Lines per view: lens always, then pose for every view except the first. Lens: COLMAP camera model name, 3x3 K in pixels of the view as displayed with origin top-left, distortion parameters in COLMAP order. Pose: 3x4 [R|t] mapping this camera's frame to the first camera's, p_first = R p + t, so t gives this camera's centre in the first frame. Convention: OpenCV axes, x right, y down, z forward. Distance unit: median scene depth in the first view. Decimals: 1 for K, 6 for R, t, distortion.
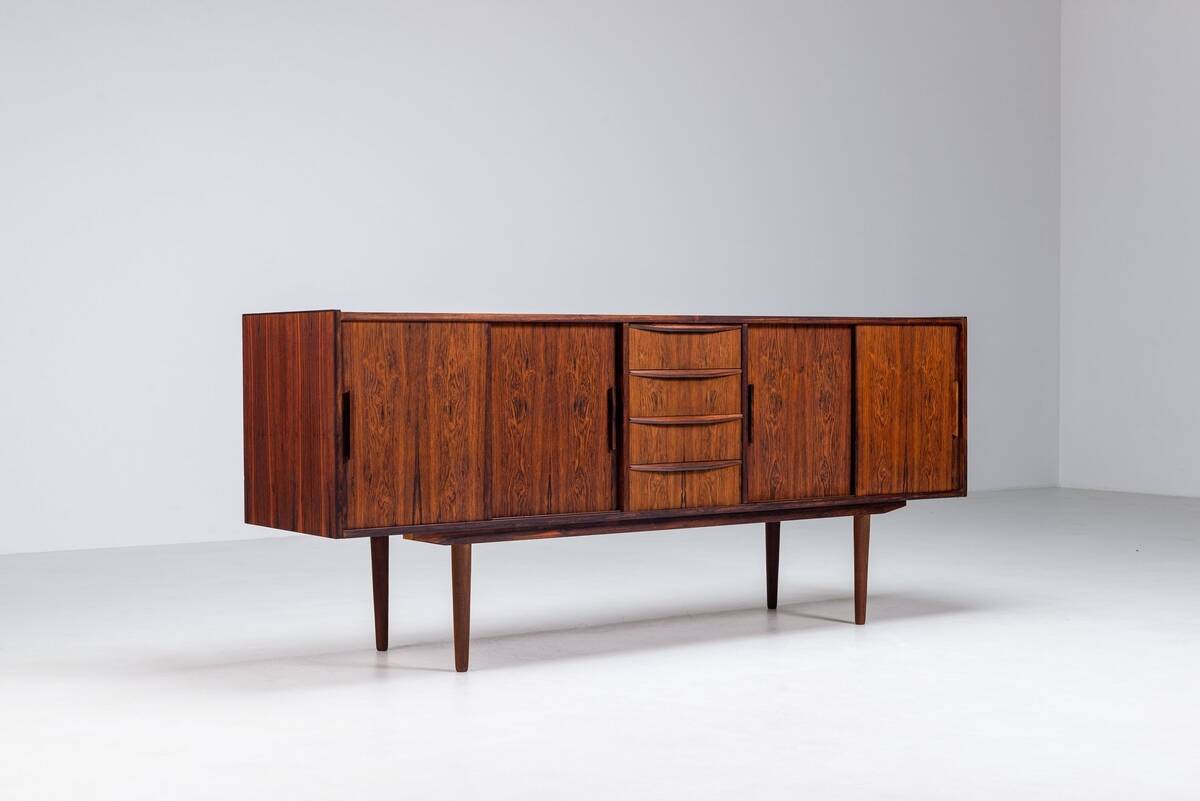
lens RADIAL K [[1912.4, 0, 599.6], [0, 1912.4, 405.8], [0, 0, 1]] dist [-0.016303, 0.000000]
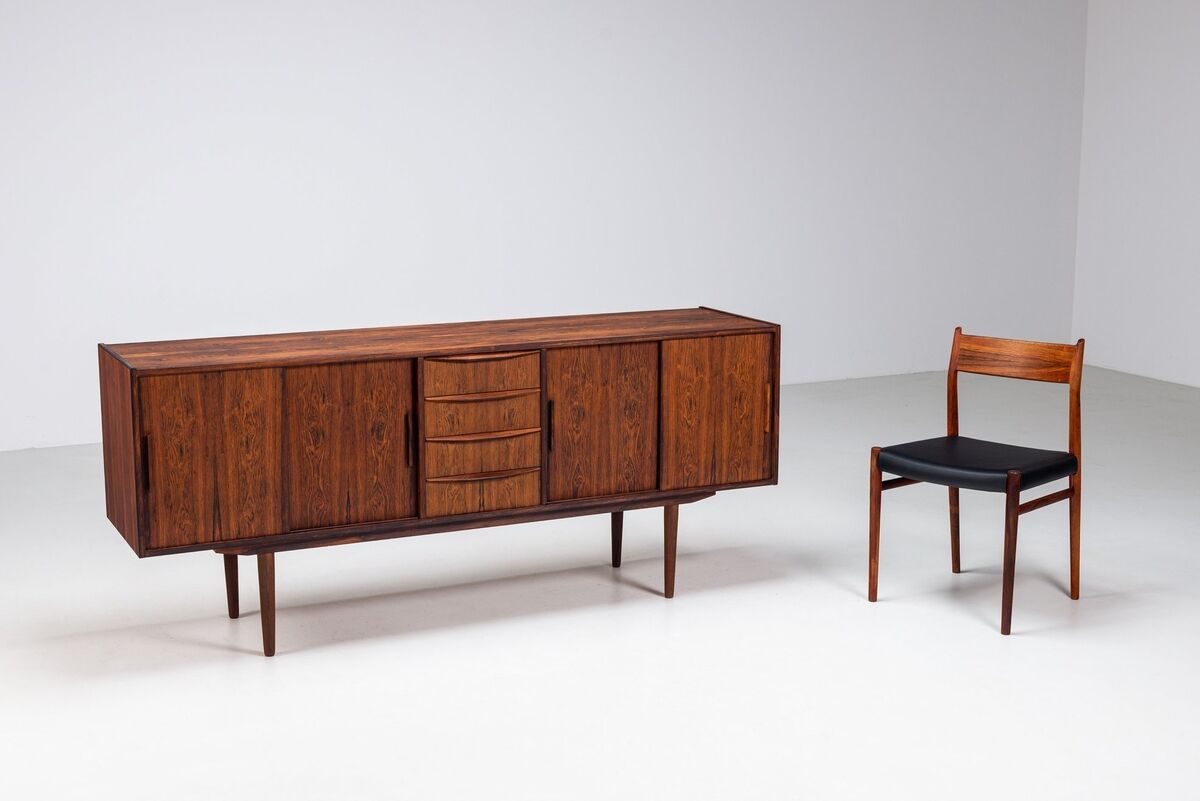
lens RADIAL K [[1726.9, 0, 600.4], [0, 1726.9, 397.1], [0, 0, 1]] dist [-0.010198, 0.000000]
pose [[0.987311, 0.034071, -0.155099, 0.261990], [-0.010226, 0.988325, 0.152014, -0.165973], [0.158467, -0.148499, 0.976133, 0.009011]]
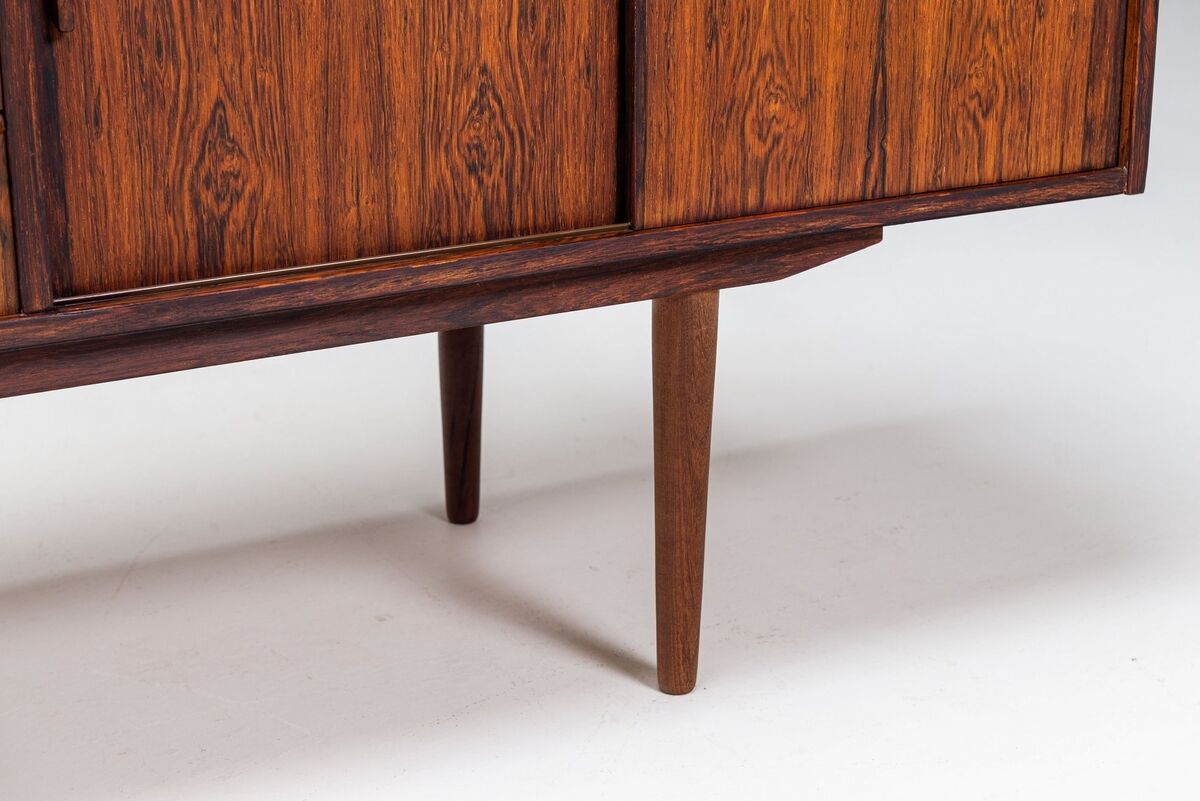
lens RADIAL K [[2299.7, 0, 608.4], [0, 2299.7, 398.8], [0, 0, 1]] dist [-0.011631, 0.000000]
pose [[0.992215, 0.038427, -0.118459, 0.169797], [-0.003049, 0.958414, 0.285364, -0.014399], [0.124498, -0.282781, 0.951070, 0.740401]]
